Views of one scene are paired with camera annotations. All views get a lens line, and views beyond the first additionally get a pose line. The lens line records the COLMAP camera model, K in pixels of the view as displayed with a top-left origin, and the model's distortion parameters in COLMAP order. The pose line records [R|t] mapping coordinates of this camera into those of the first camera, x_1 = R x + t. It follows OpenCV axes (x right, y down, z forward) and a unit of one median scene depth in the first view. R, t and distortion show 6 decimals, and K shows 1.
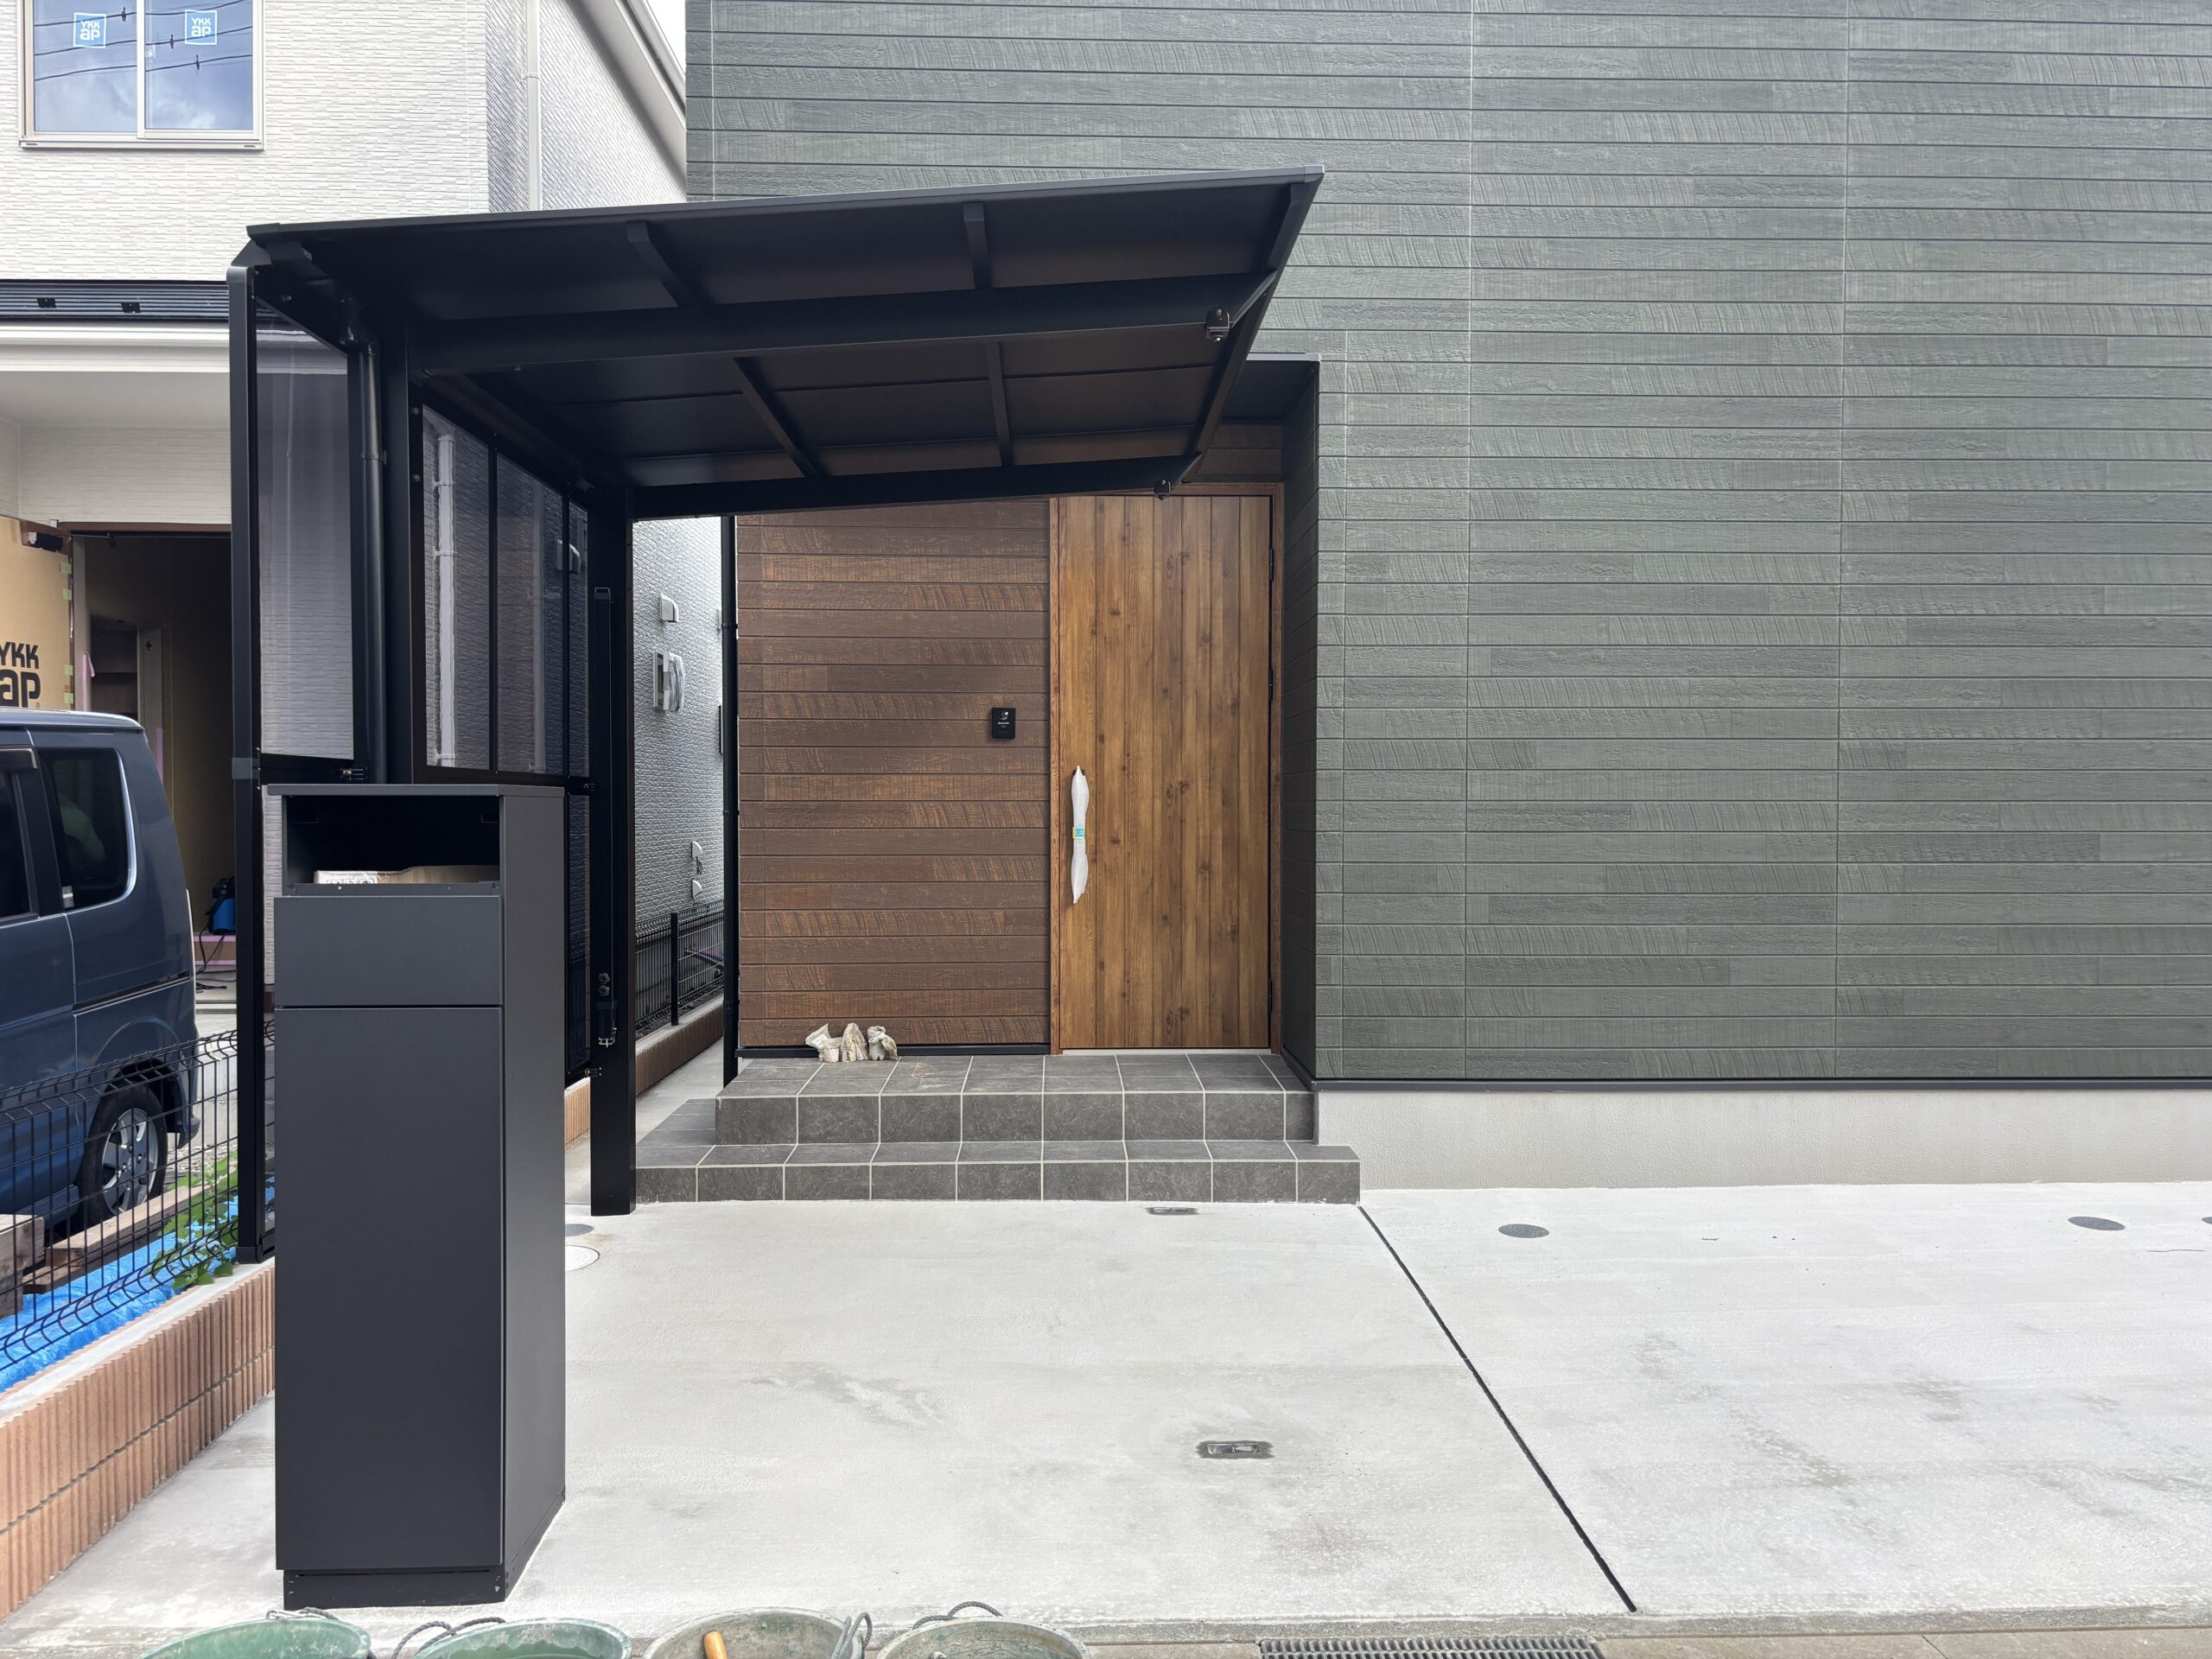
lens RADIAL K [[1691.2, 0, 1103.9], [0, 1691.2, 835.0], [0, 0, 1]] dist [0.058857, -0.066156]
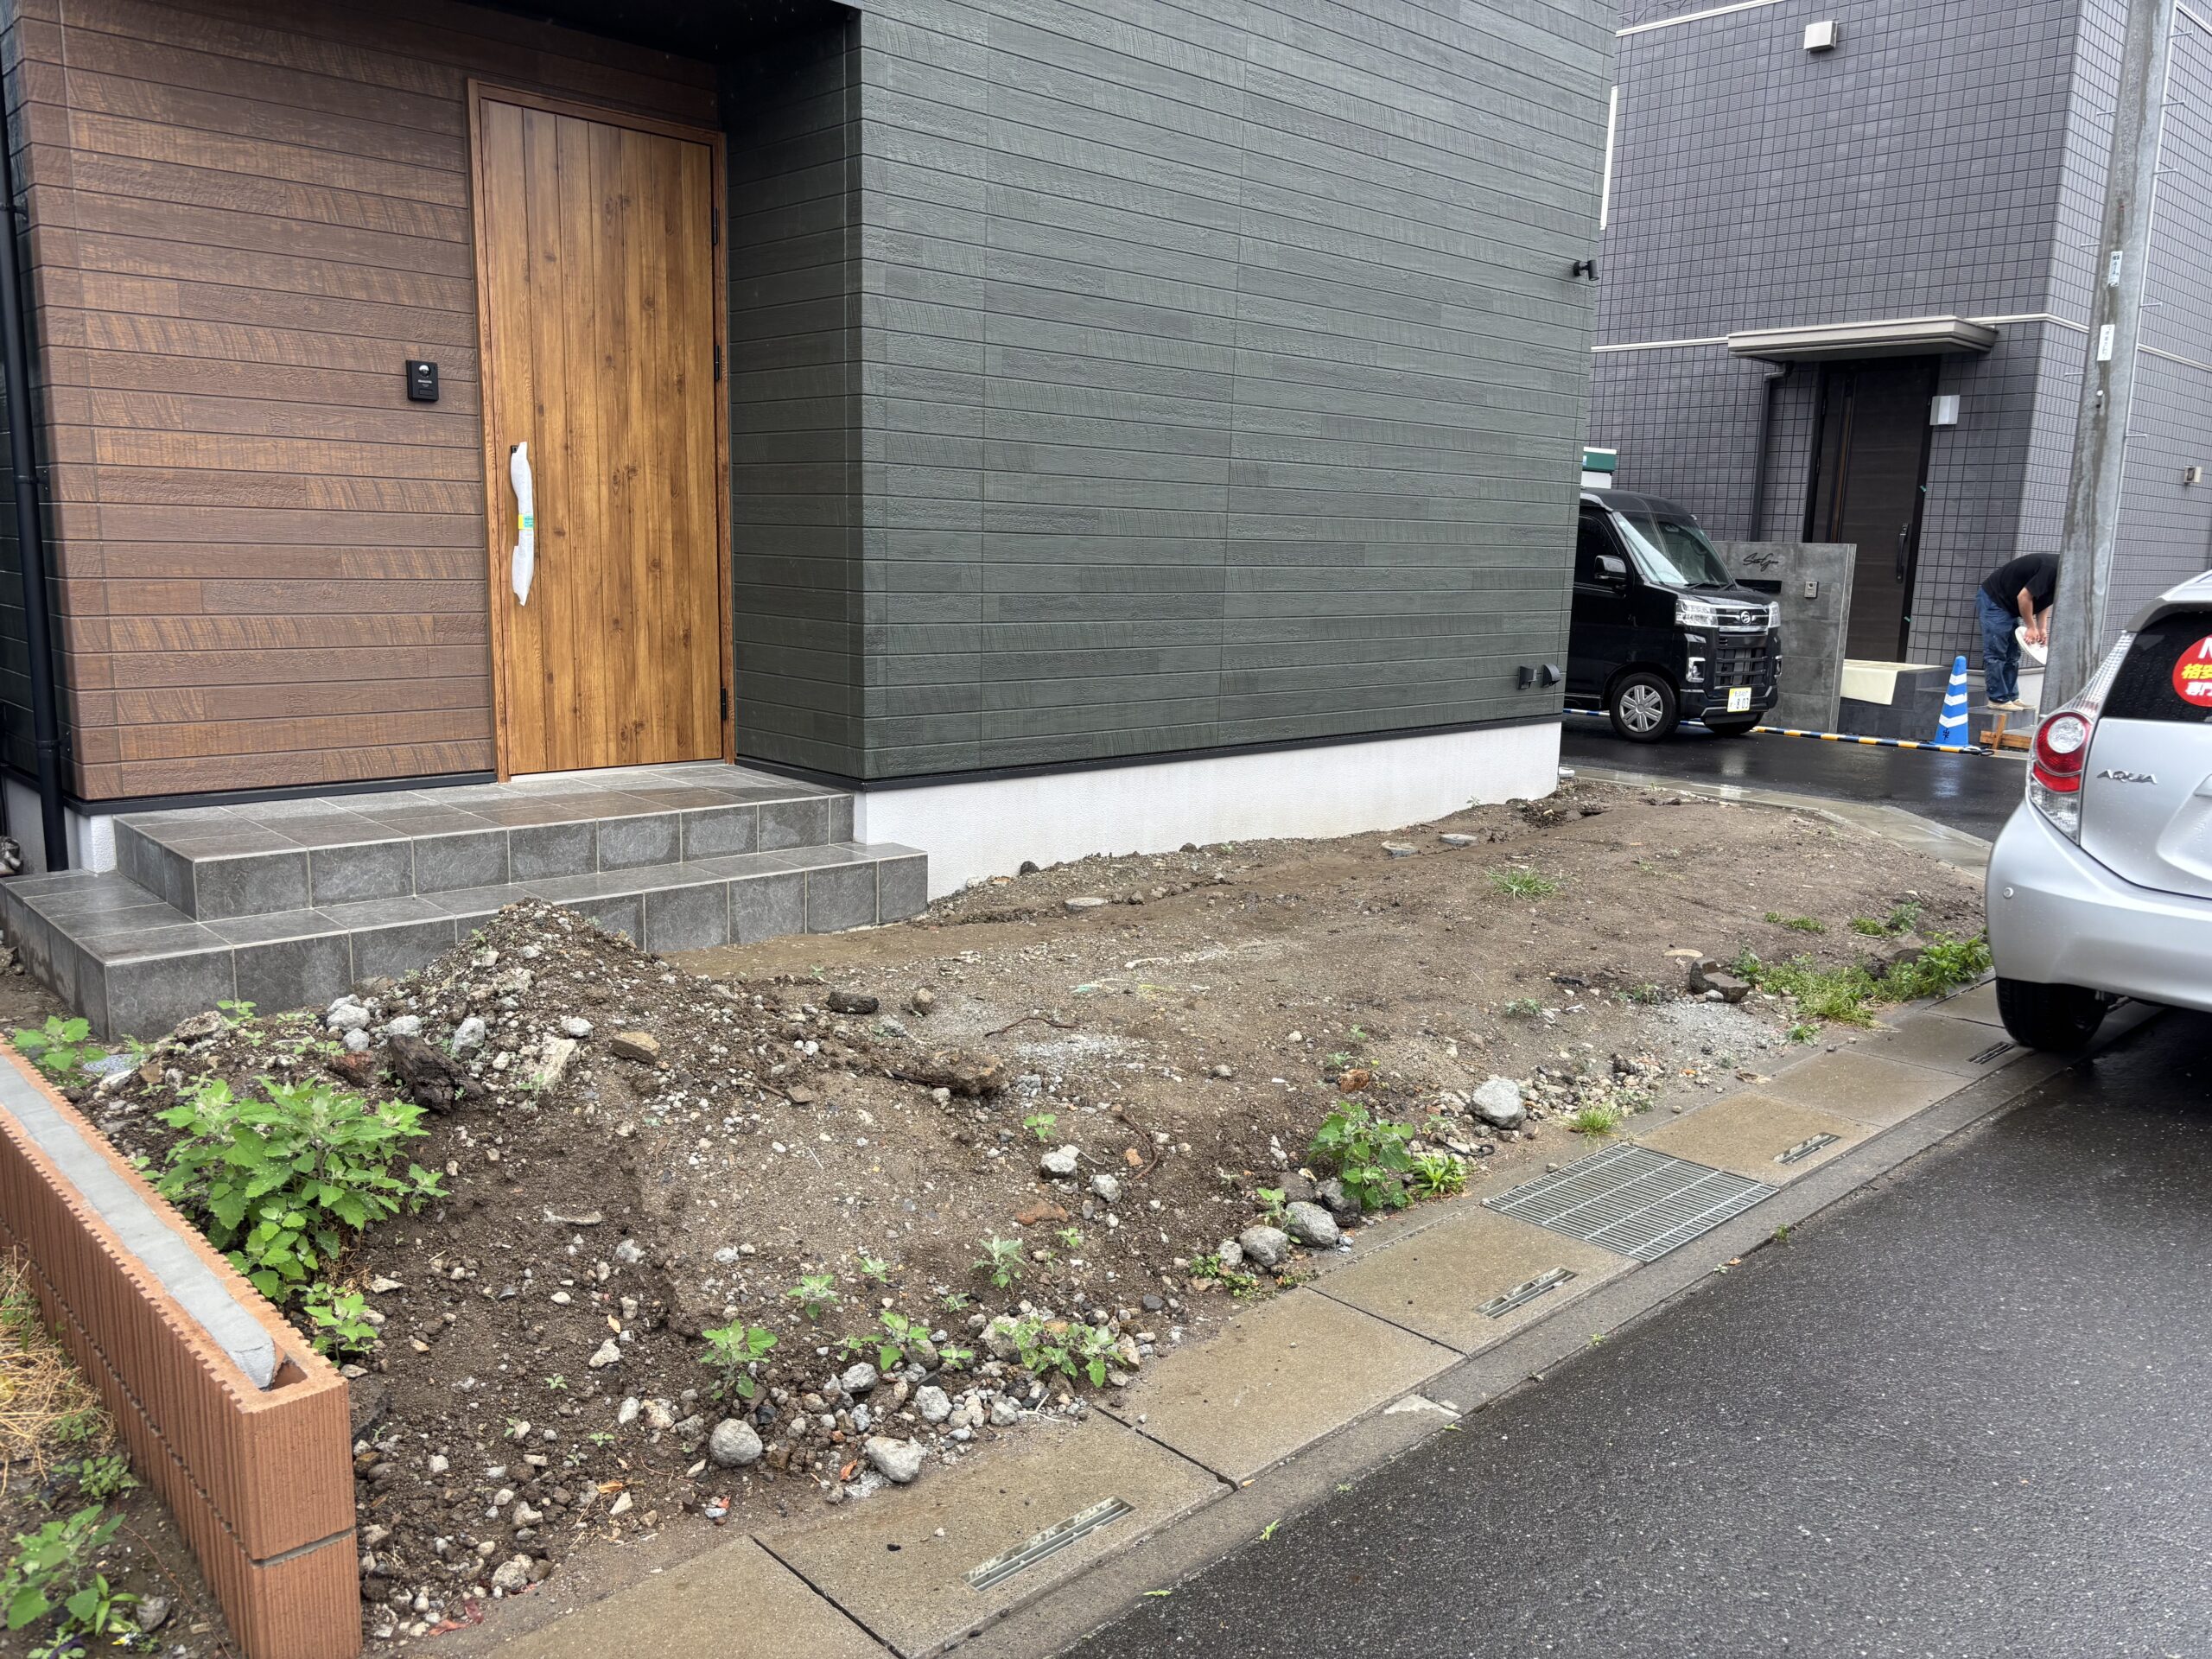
lens RADIAL K [[1691.2, 0, 1118.9], [0, 1691.2, 828.4], [0, 0, 1]] dist [0.058857, -0.066156]
pose [[0.742527, -0.093422, 0.663269, -0.424455], [-0.014981, 0.987662, 0.155883, 0.014666], [-0.669648, -0.125684, 0.731966, 0.167470]]
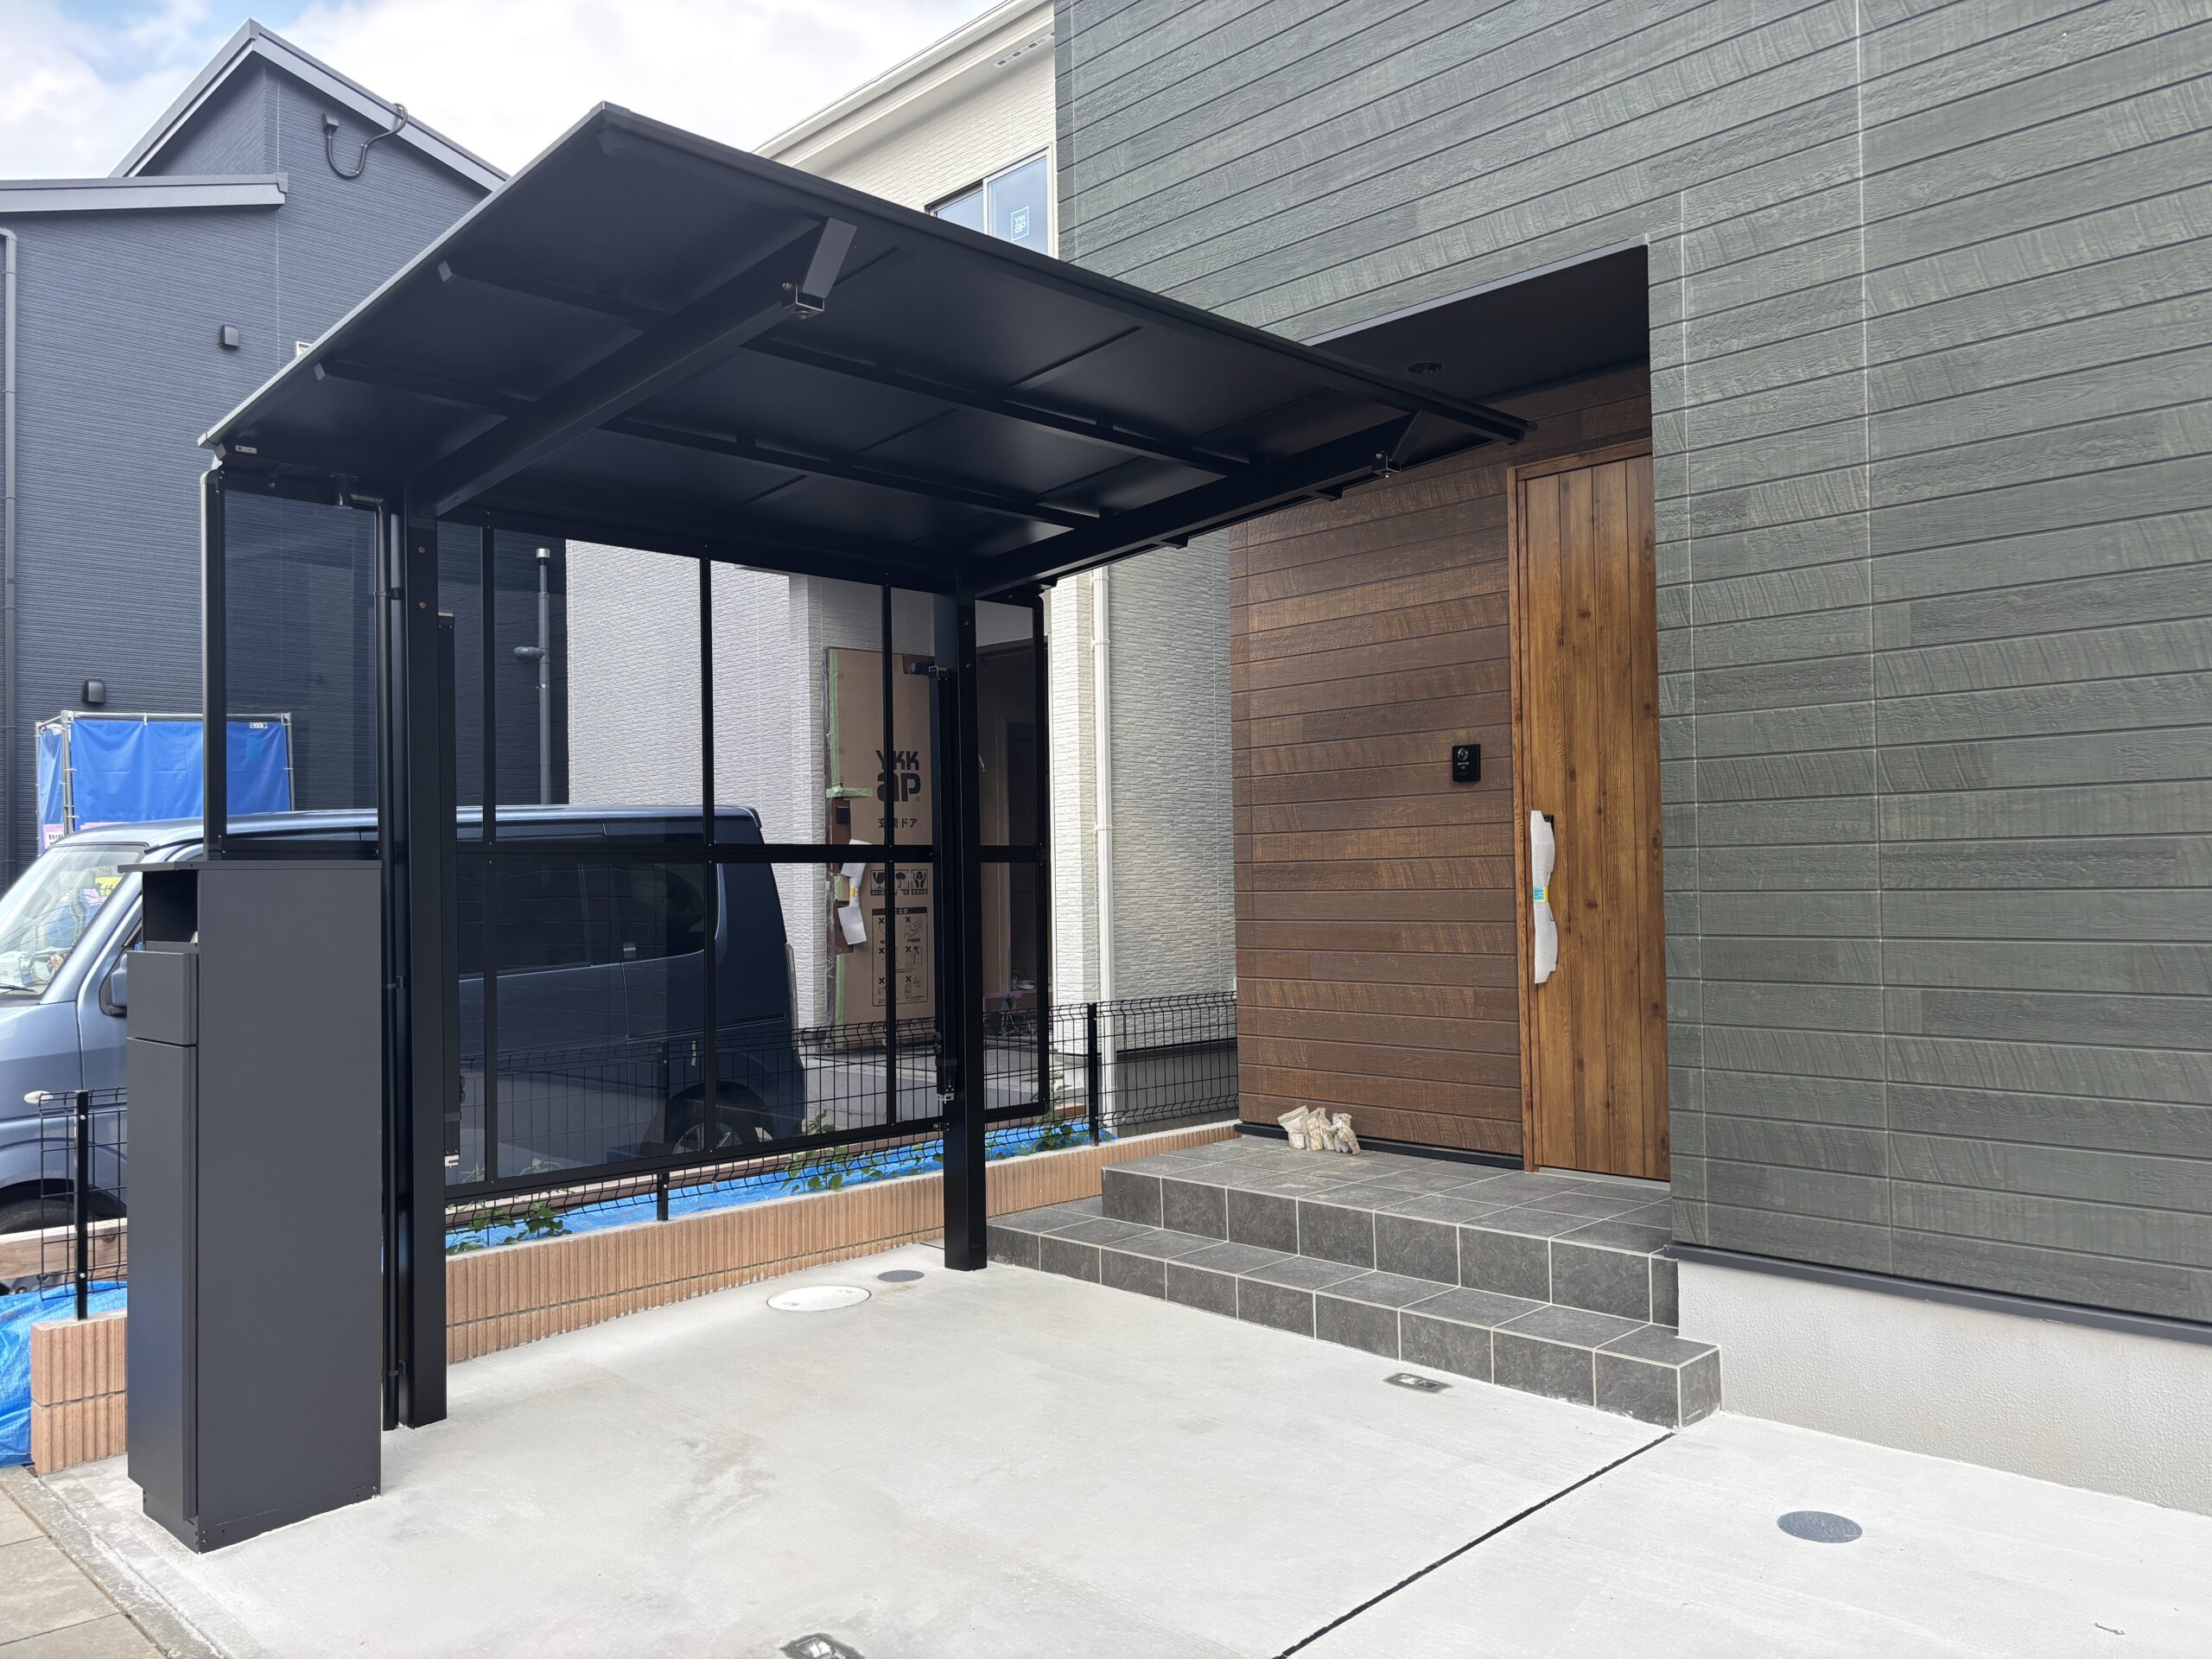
lens RADIAL K [[1691.2, 0, 1085.2], [0, 1691.2, 829.8], [0, 0, 1]] dist [0.058857, -0.066156]
pose [[0.668994, -0.034891, -0.742448, 0.494223], [0.005745, 0.999110, -0.041777, 0.000558], [0.743245, 0.023683, 0.668600, 0.336860]]
